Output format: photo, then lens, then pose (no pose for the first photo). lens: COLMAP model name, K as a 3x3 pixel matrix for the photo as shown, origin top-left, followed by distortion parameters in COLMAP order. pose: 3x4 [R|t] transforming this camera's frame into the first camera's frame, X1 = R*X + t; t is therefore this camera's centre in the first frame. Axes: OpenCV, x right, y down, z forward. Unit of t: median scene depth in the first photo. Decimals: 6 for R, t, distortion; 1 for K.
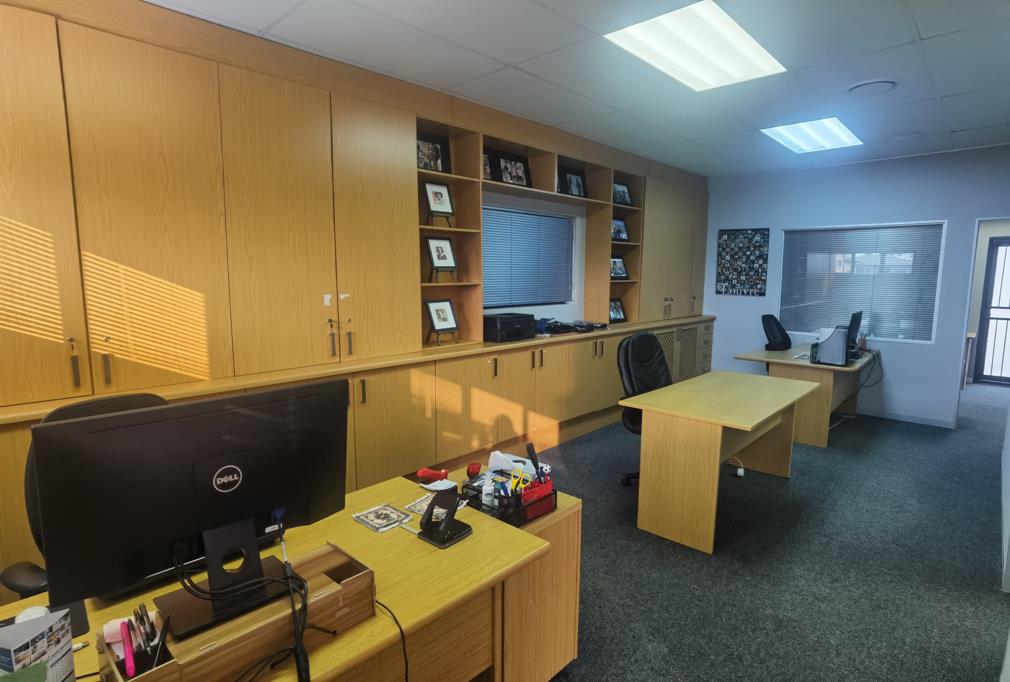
lens RADIAL K [[535.8, 0, 505.0], [0, 535.8, 341.0], [0, 0, 1]] dist [-0.024764, 0.000047]
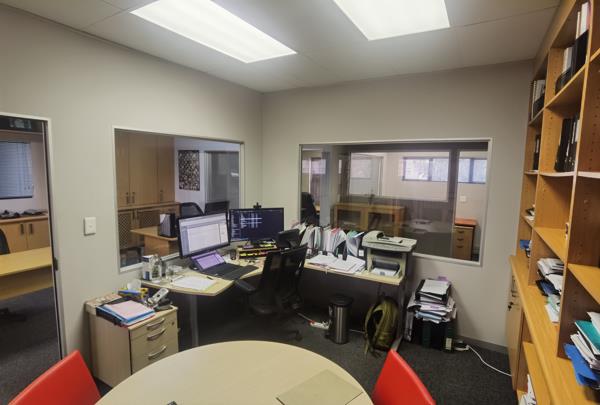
lens RADIAL K [[328.4, 0, 300.0], [0, 328.4, 202.5], [0, 0, 1]] dist [-0.000216, -0.000092]
pose [[0.976466, -0.006397, 0.215575, 0.572230], [0.009631, 0.999856, -0.013954, -0.030656], [-0.215455, 0.015702, 0.976388, -0.067670]]
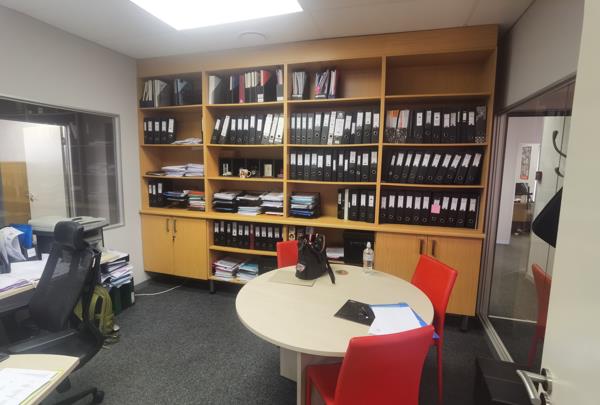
lens RADIAL K [[318.3, 0, 300.0], [0, 318.3, 202.5], [0, 0, 1]] dist [-0.024764, 0.000047]
pose [[-0.434105, -0.119617, 0.892886, 0.302596], [0.096953, 0.979185, 0.178315, -0.050270], [-0.895630, 0.163975, -0.413472, 0.315147]]
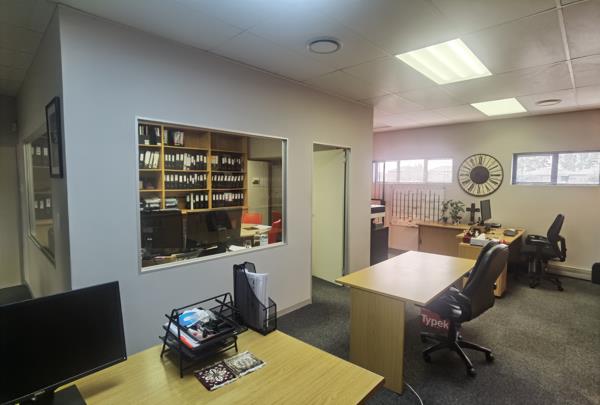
lens RADIAL K [[313.2, 0, 300.0], [0, 313.2, 202.5], [0, 0, 1]] dist [-0.003901, -0.000146]
pose [[-0.999980, -0.005785, -0.002390, 0.390960], [-0.006140, 0.980867, 0.194580, -0.133728], [0.001218, 0.194591, -0.980884, 0.975794]]
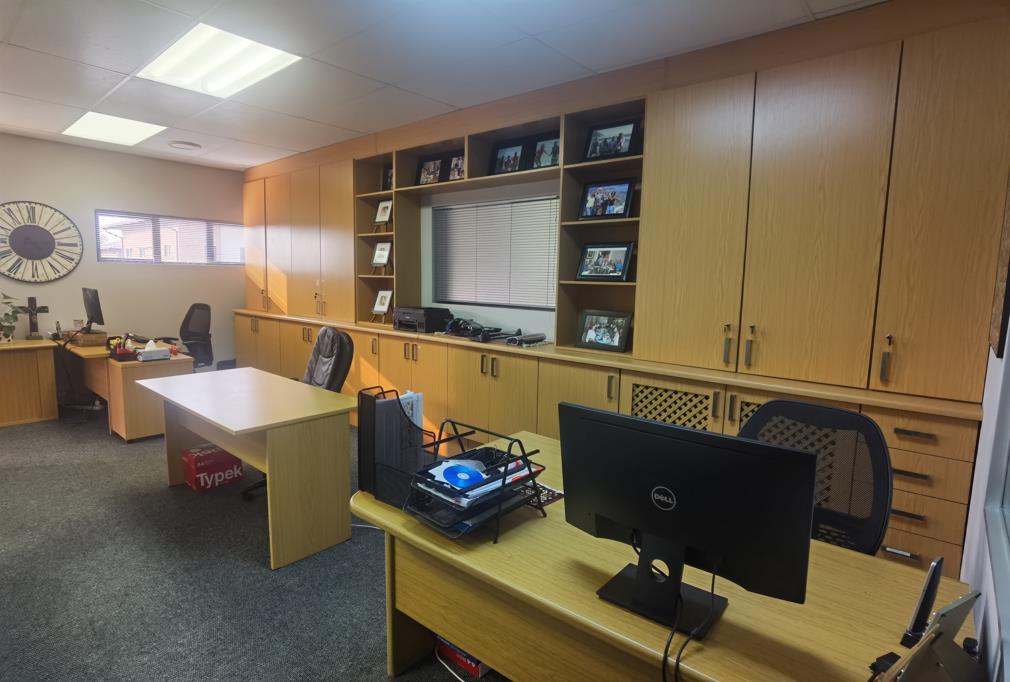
lens RADIAL K [[527.2, 0, 505.0], [0, 527.2, 341.0], [0, 0, 1]] dist [-0.003901, -0.000146]
pose [[0.033190, 0.125159, -0.991581, 0.716956], [-0.145082, 0.982223, 0.119121, -0.088348], [0.988863, 0.139907, 0.050758, 0.748587]]
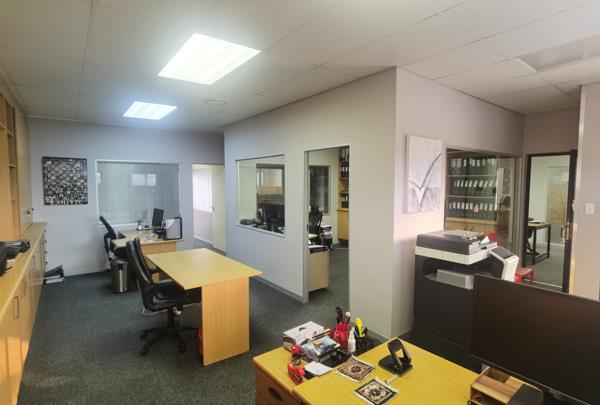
lens RADIAL K [[313.2, 0, 300.0], [0, 313.2, 202.5], [0, 0, 1]] dist [-0.003901, -0.000146]
pose [[0.163333, -0.061189, 0.984672, -0.271042], [0.122468, 0.991613, 0.041306, -0.052681], [-0.978940, 0.113844, 0.169457, 0.273071]]
